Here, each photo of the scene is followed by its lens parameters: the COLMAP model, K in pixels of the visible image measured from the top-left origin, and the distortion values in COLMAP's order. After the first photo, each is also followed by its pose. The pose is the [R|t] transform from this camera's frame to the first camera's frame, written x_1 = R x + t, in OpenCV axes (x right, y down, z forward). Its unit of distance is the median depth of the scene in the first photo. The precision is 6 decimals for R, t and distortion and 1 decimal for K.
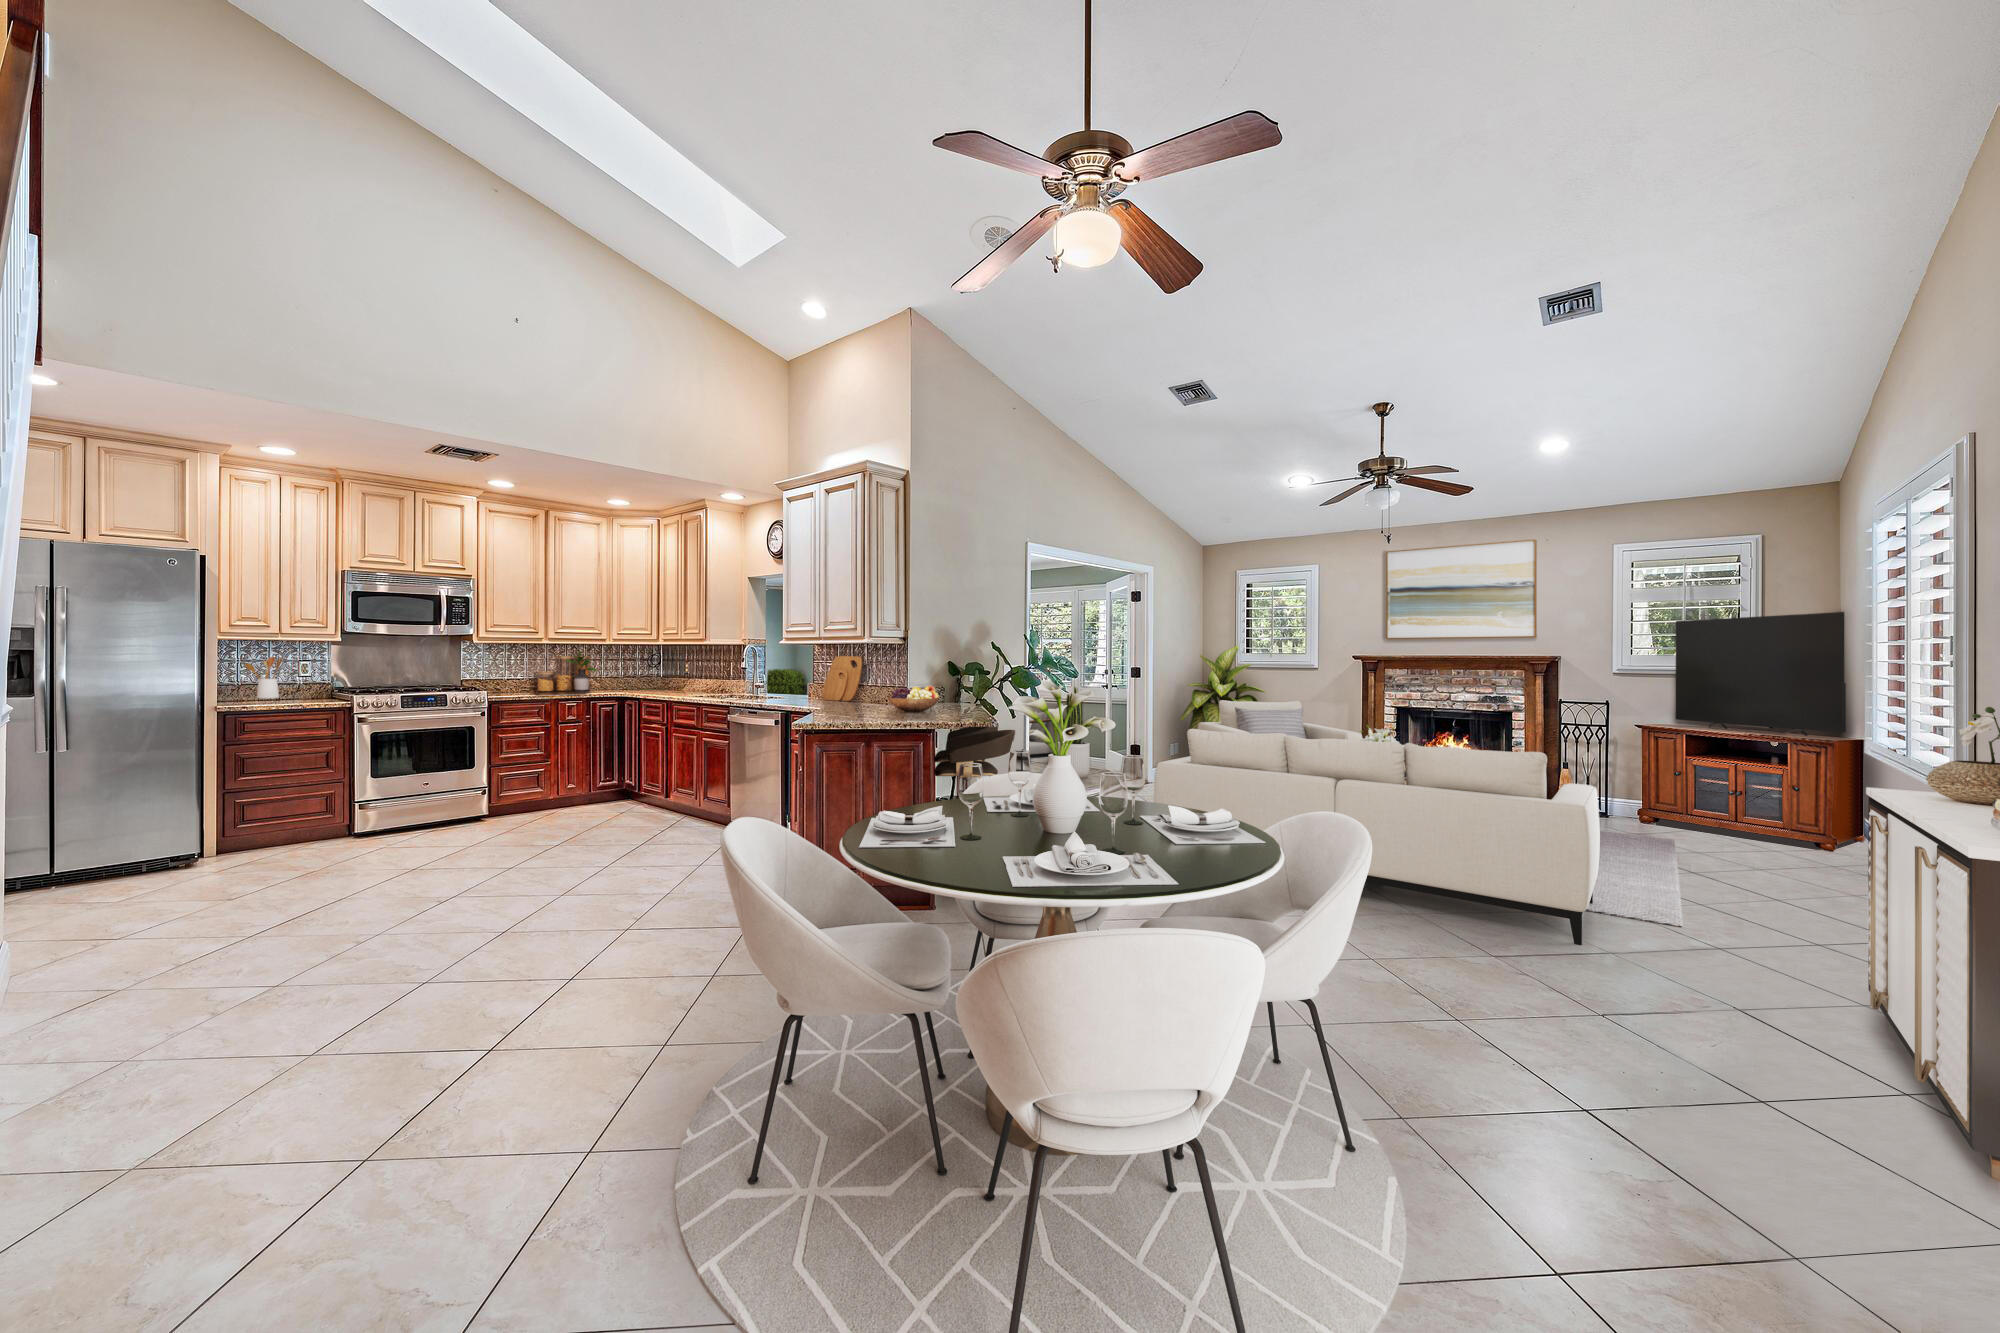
lens RADIAL K [[784.1, 0, 1008.4], [0, 784.1, 658.1], [0, 0, 1]] dist [-0.001900, -0.000076]
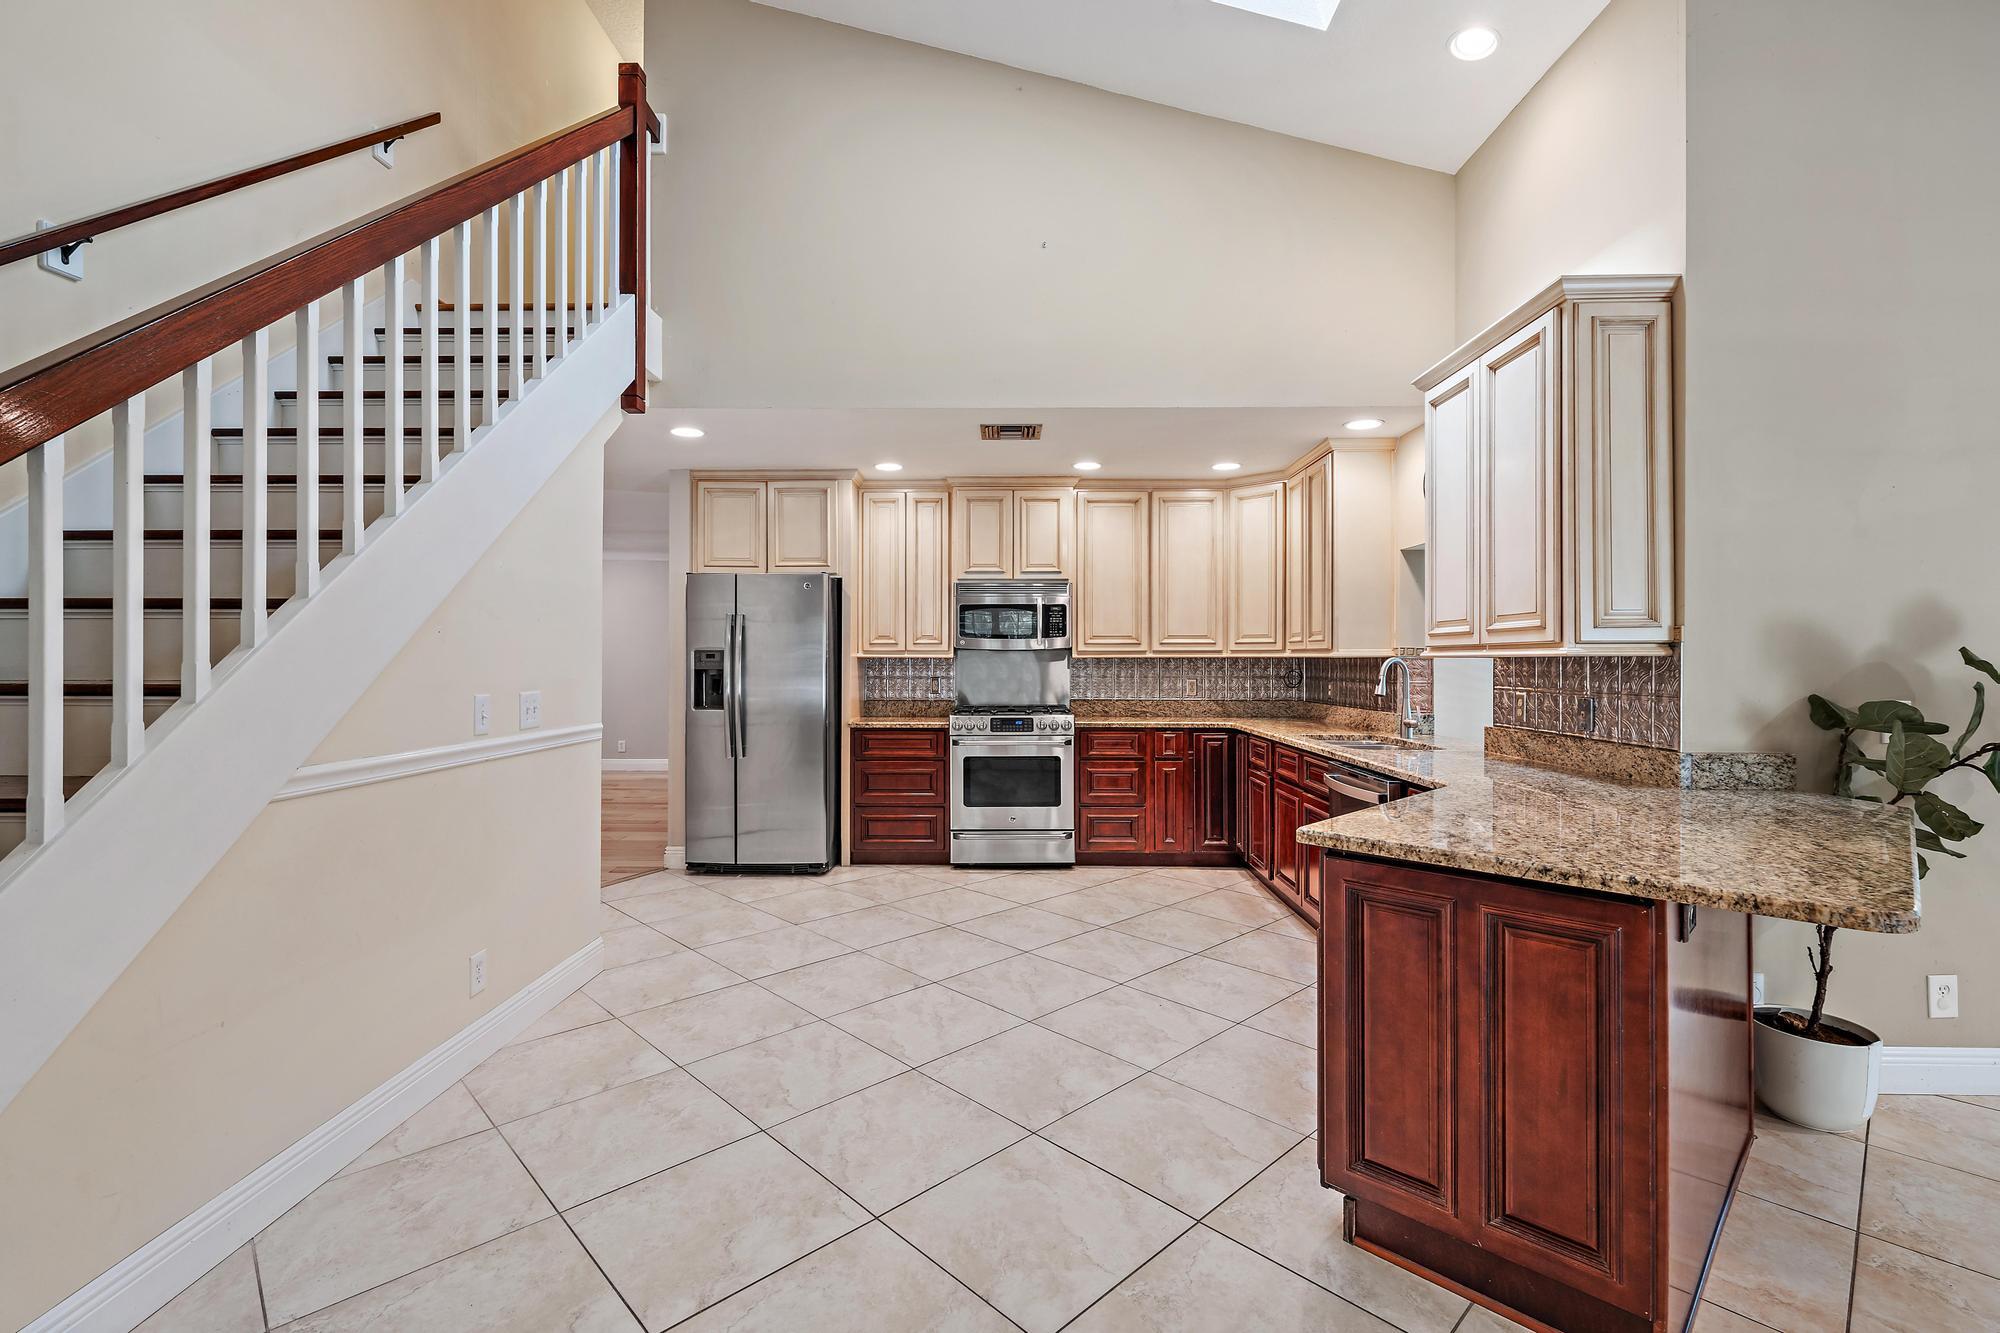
lens RADIAL K [[893.2, 0, 987.3], [0, 893.2, 662.2], [0, 0, 1]] dist [0.003780, -0.000847]
pose [[0.627814, -0.002121, -0.778361, 0.022878], [-0.000958, 0.999993, -0.003497, -0.012043], [0.778363, 0.002941, 0.627807, 0.348449]]
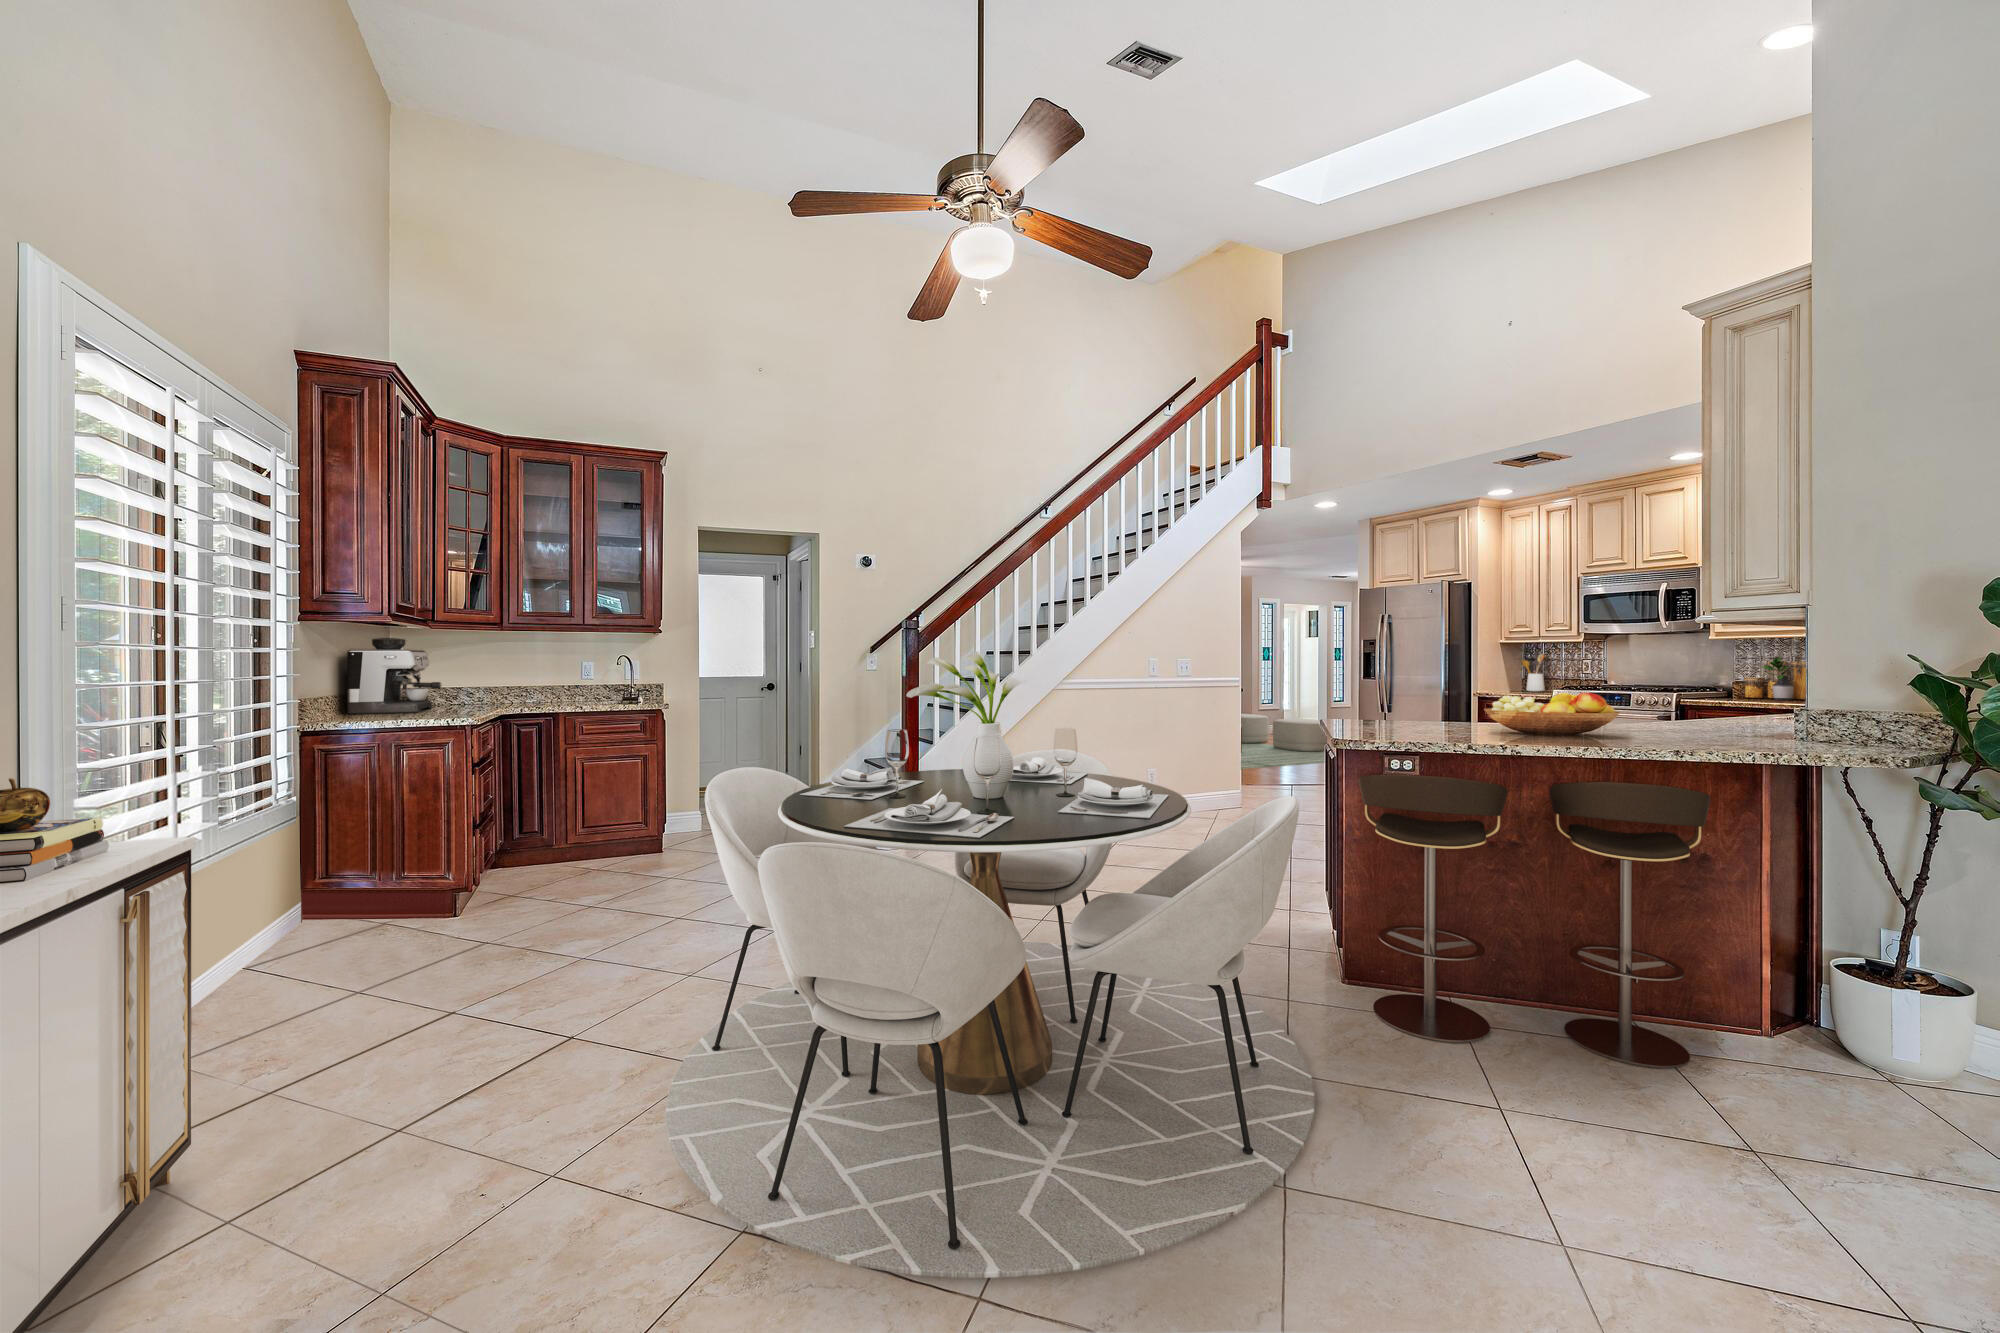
lens RADIAL K [[819.0, 0, 997.4], [0, 819.0, 660.7], [0, 0, 1]] dist [-0.012305, -0.000207]
pose [[-0.424500, -0.004247, -0.905418, 0.534292], [-0.002133, 0.999991, -0.003690, 0.011299], [0.905425, 0.000365, -0.424506, 0.740248]]
